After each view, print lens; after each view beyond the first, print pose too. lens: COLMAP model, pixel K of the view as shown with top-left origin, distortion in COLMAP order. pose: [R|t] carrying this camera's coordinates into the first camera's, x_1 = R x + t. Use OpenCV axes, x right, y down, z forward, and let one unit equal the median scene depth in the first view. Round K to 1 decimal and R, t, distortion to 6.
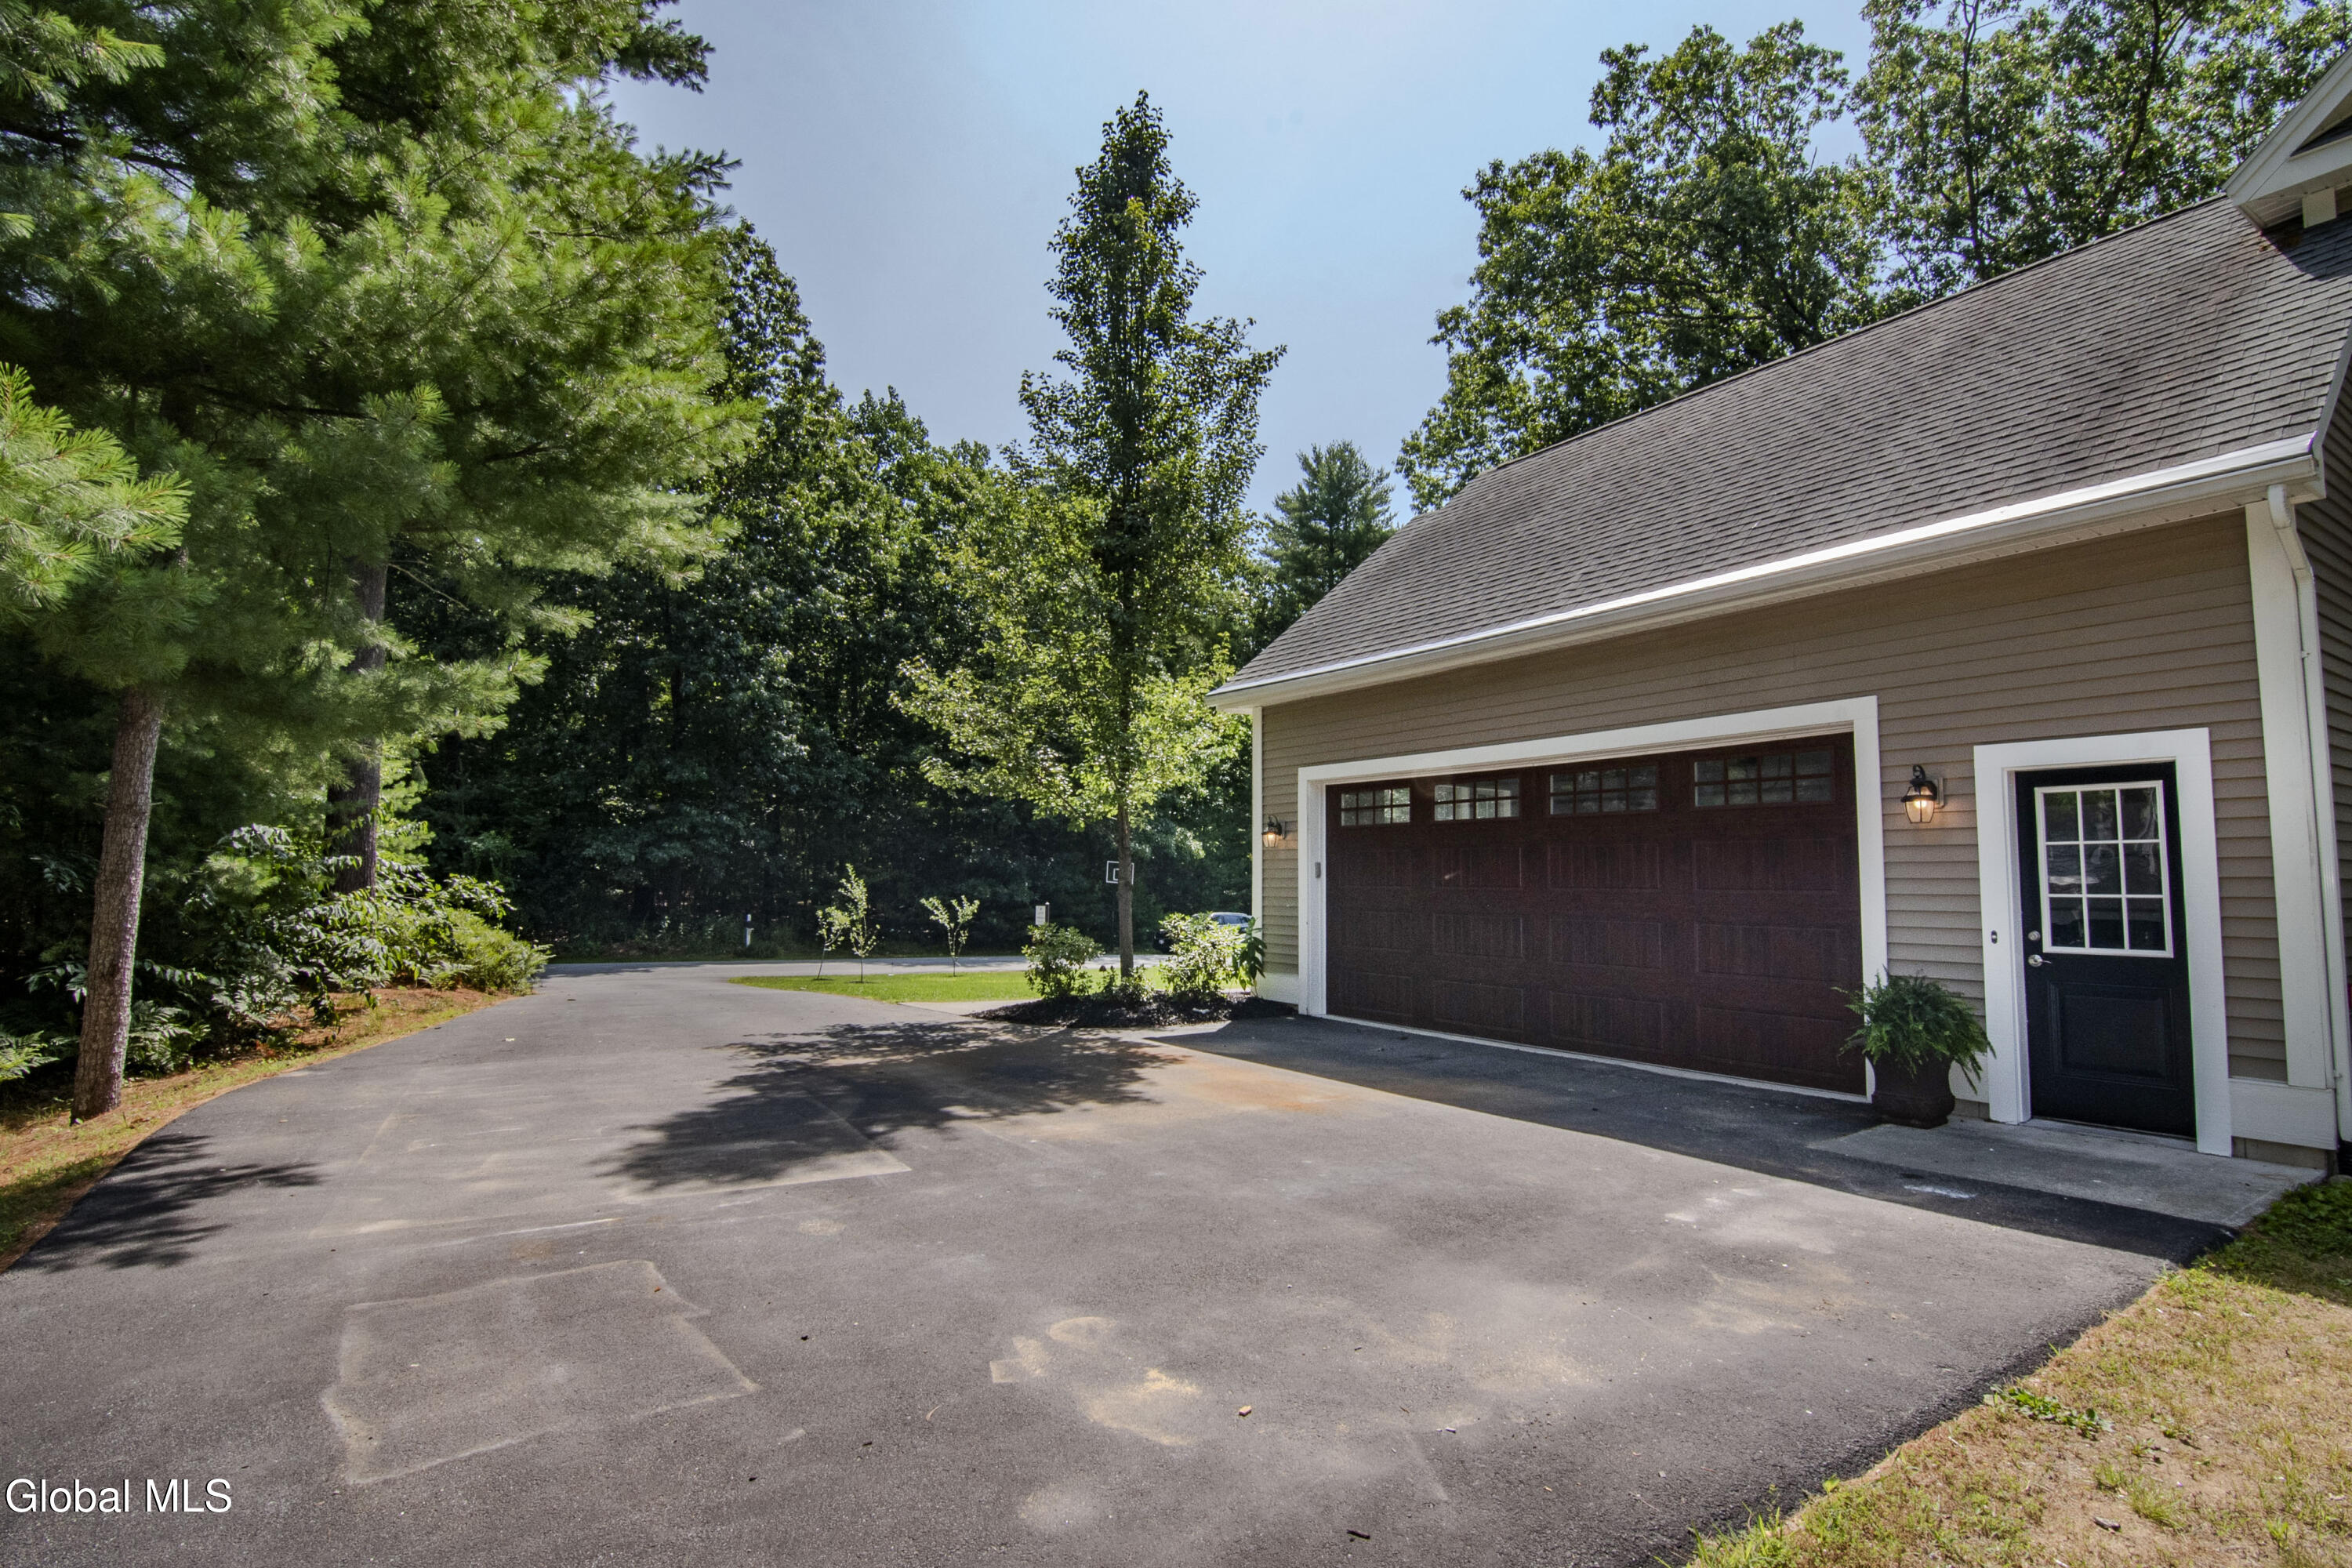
lens RADIAL K [[1104.6, 0, 1177.0], [0, 1104.6, 786.6], [0, 0, 1]] dist [-0.022801, -0.001013]
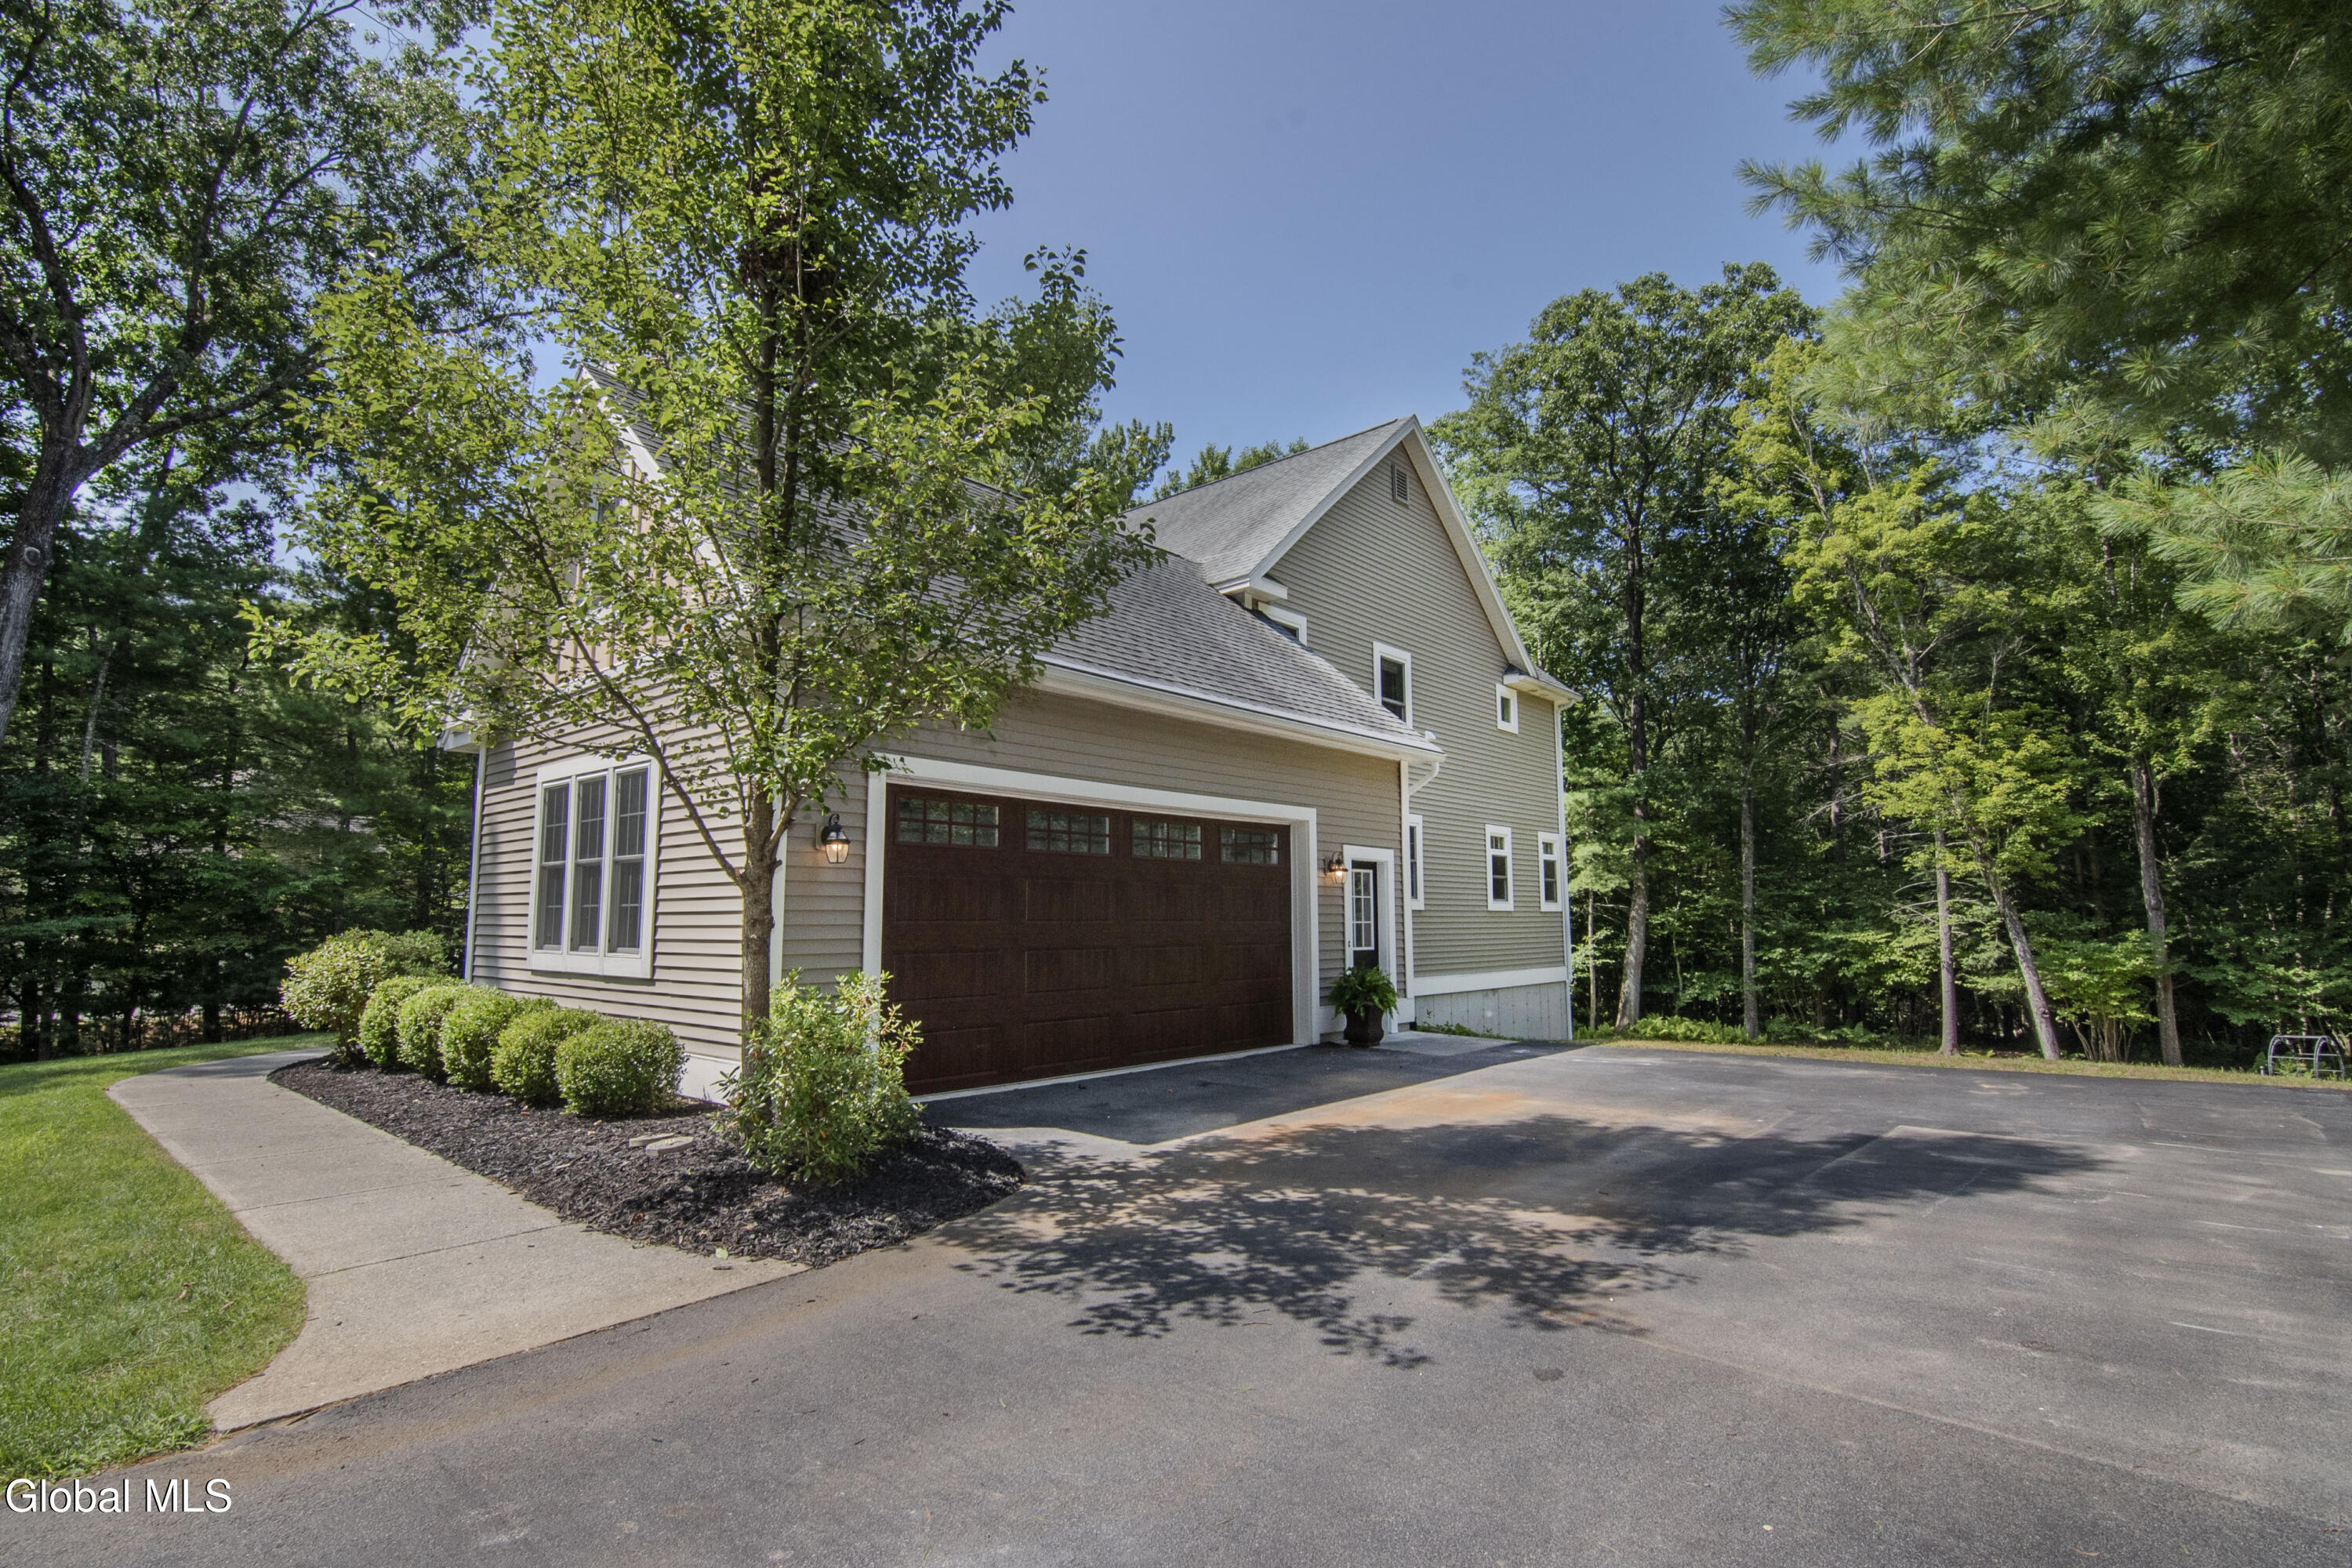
lens RADIAL K [[1104.6, 0, 1174.5], [0, 1104.6, 780.5], [0, 0, 1]] dist [-0.022801, -0.001013]
pose [[-0.243706, 0.106151, 0.964022, -0.774844], [-0.087886, 0.987485, -0.130952, 0.095327], [-0.965859, -0.116638, -0.231327, 1.253379]]
